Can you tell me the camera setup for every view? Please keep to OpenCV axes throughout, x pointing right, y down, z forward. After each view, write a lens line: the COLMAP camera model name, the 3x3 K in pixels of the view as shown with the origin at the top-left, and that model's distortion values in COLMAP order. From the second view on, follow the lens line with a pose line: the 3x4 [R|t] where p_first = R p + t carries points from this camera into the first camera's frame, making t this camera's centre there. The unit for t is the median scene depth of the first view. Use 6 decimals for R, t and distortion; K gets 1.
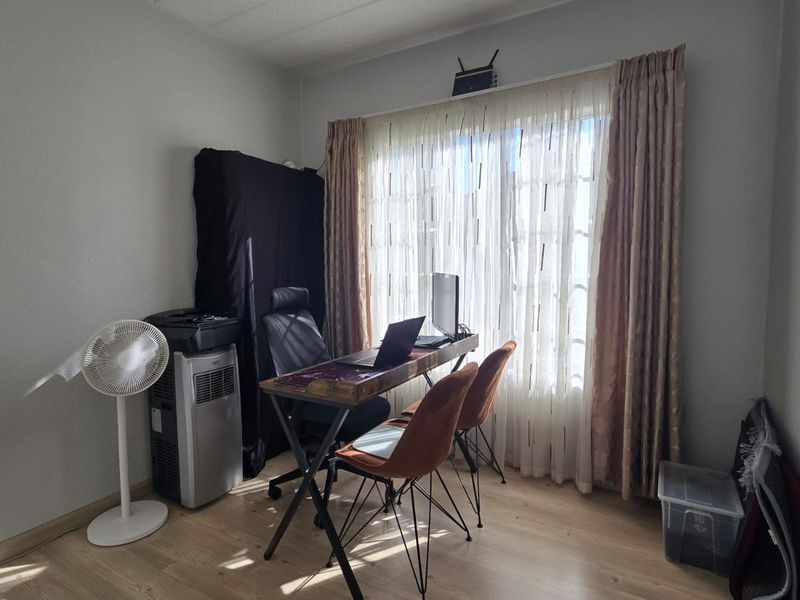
lens RADIAL K [[427.0, 0, 398.3], [0, 427.0, 296.6], [0, 0, 1]] dist [0.001938, 0.000059]
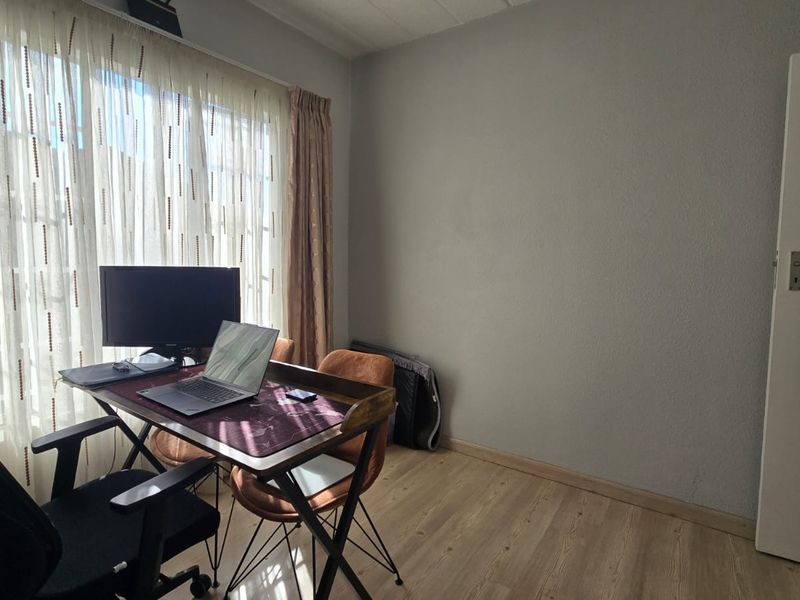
lens RADIAL K [[427.0, 0, 398.3], [0, 427.0, 296.6], [0, 0, 1]] dist [0.001938, 0.000059]
pose [[0.108288, -0.086533, 0.990346, -0.633451], [0.062535, 0.994824, 0.080087, -0.040987], [-0.992151, 0.053259, 0.113139, 0.564213]]
